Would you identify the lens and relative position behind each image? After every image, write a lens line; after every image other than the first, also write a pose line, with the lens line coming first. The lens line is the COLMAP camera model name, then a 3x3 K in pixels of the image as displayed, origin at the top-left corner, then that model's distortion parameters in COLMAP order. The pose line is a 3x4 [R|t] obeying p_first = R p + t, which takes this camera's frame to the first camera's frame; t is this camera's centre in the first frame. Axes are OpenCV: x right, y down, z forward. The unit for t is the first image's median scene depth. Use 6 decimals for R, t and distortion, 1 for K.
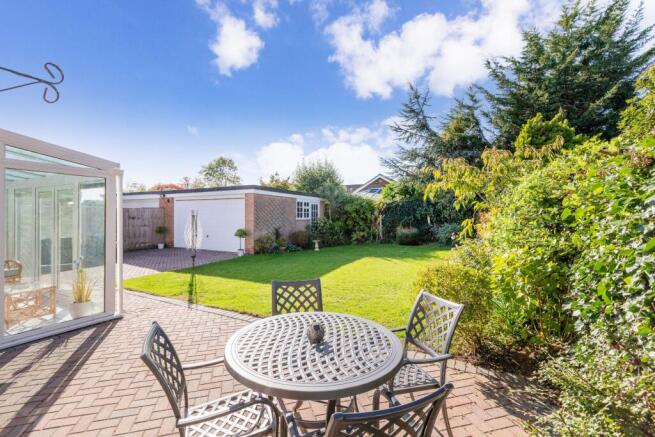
lens RADIAL K [[287.5, 0, 328.1], [0, 287.5, 216.0], [0, 0, 1]] dist [0.005148, 0.000390]
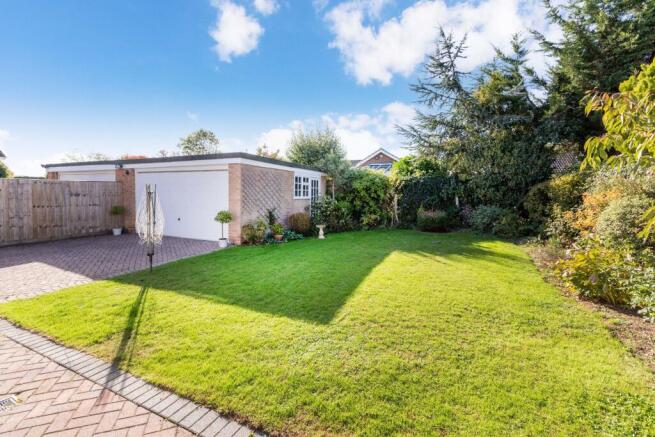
lens RADIAL K [[287.5, 0, 330.6], [0, 287.5, 205.3], [0, 0, 1]] dist [0.005148, 0.000390]
pose [[0.998038, 0.007866, 0.062123, -0.059295], [-0.010223, 0.999236, 0.037726, -0.000803], [-0.061778, -0.038287, 0.997355, 0.199162]]
